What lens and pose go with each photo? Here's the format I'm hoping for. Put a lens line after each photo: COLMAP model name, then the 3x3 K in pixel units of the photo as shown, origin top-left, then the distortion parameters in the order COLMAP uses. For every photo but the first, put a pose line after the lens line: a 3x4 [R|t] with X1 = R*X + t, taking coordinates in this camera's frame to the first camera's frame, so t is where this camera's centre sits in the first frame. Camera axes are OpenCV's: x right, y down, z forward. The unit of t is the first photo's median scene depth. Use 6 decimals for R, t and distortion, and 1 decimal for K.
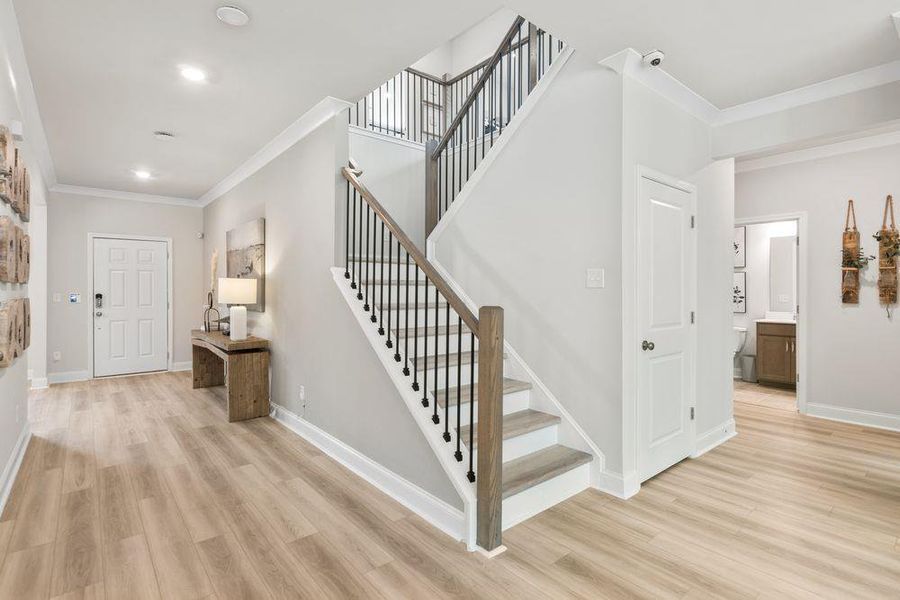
lens RADIAL K [[434.1, 0, 449.5], [0, 434.1, 298.1], [0, 0, 1]] dist [-0.002925, 0.000356]
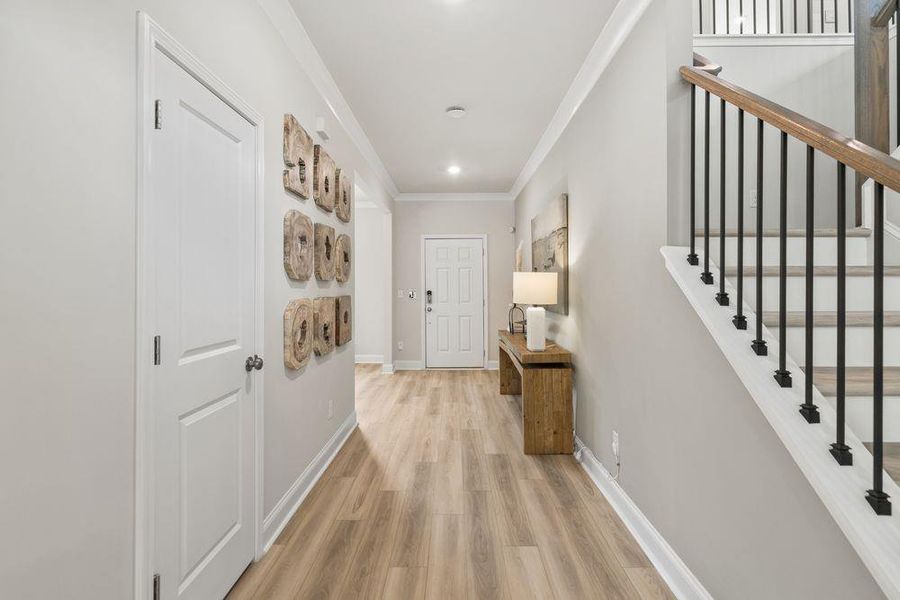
lens RADIAL K [[437.3, 0, 450.3], [0, 437.3, 276.5], [0, 0, 1]] dist [0.000368, 0.000120]
pose [[0.757980, -0.018194, -0.652024, -0.082884], [-0.008496, 0.999251, -0.037759, -0.006005], [0.652223, 0.034161, 0.757257, 0.293027]]
